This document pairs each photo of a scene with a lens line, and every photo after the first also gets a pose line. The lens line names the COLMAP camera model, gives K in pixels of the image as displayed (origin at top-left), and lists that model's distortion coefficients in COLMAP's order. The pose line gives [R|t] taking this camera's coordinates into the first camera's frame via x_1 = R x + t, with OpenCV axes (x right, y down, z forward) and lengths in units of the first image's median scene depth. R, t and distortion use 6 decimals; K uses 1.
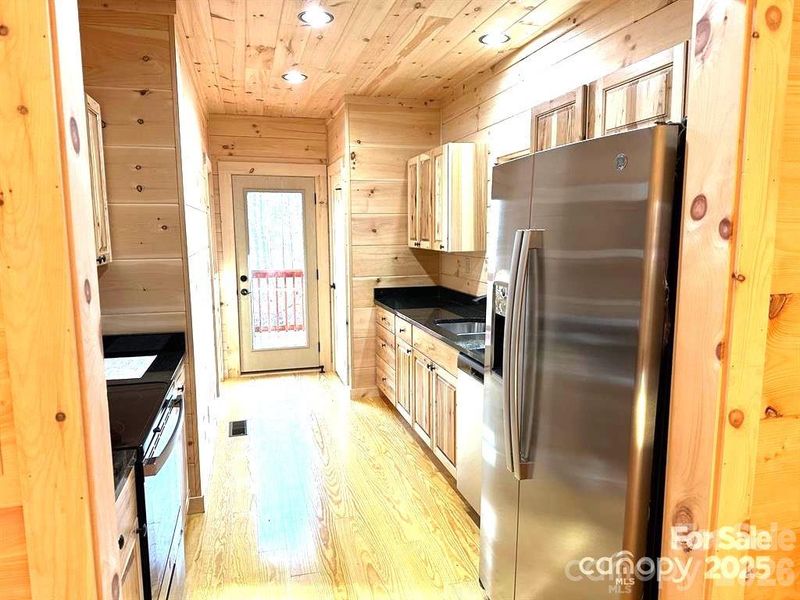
lens RADIAL K [[565.5, 0, 401.6], [0, 565.5, 303.6], [0, 0, 1]] dist [0.076732, -0.121056]
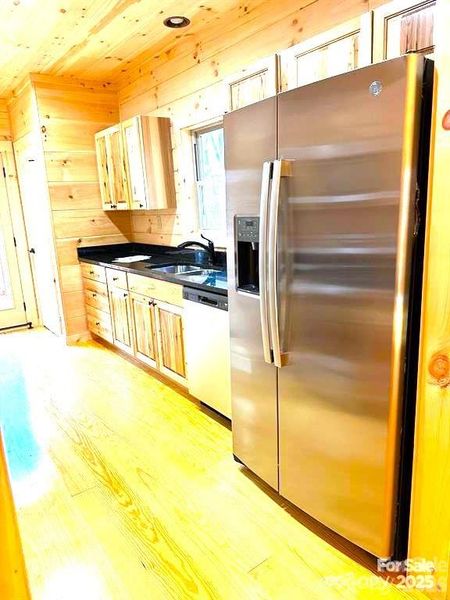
lens RADIAL K [[424.1, 0, 225.0], [0, 424.1, 300.0], [0, 0, 1]] dist [0.076732, -0.121056]
pose [[0.930958, -0.115342, 0.346431, -0.111103], [0.088918, 0.991847, 0.091281, 0.034554], [-0.354135, -0.054175, 0.933624, 0.095448]]
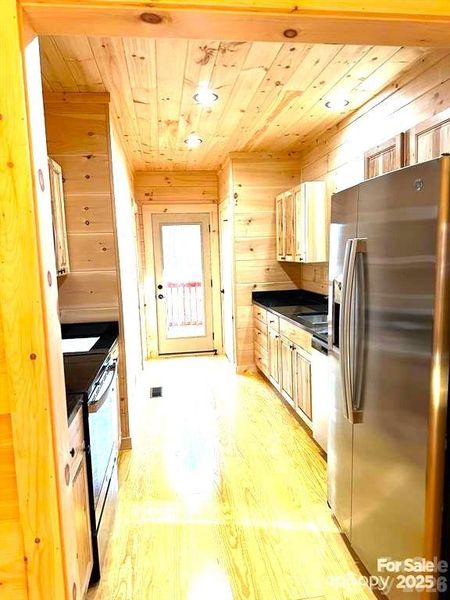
lens RADIAL K [[424.1, 0, 225.0], [0, 424.1, 300.0], [0, 0, 1]] dist [0.076732, -0.121056]
pose [[0.992003, -0.013117, -0.125533, 0.019587], [0.010688, 0.999743, -0.020008, 0.016771], [0.125764, 0.018506, 0.991888, -0.027308]]
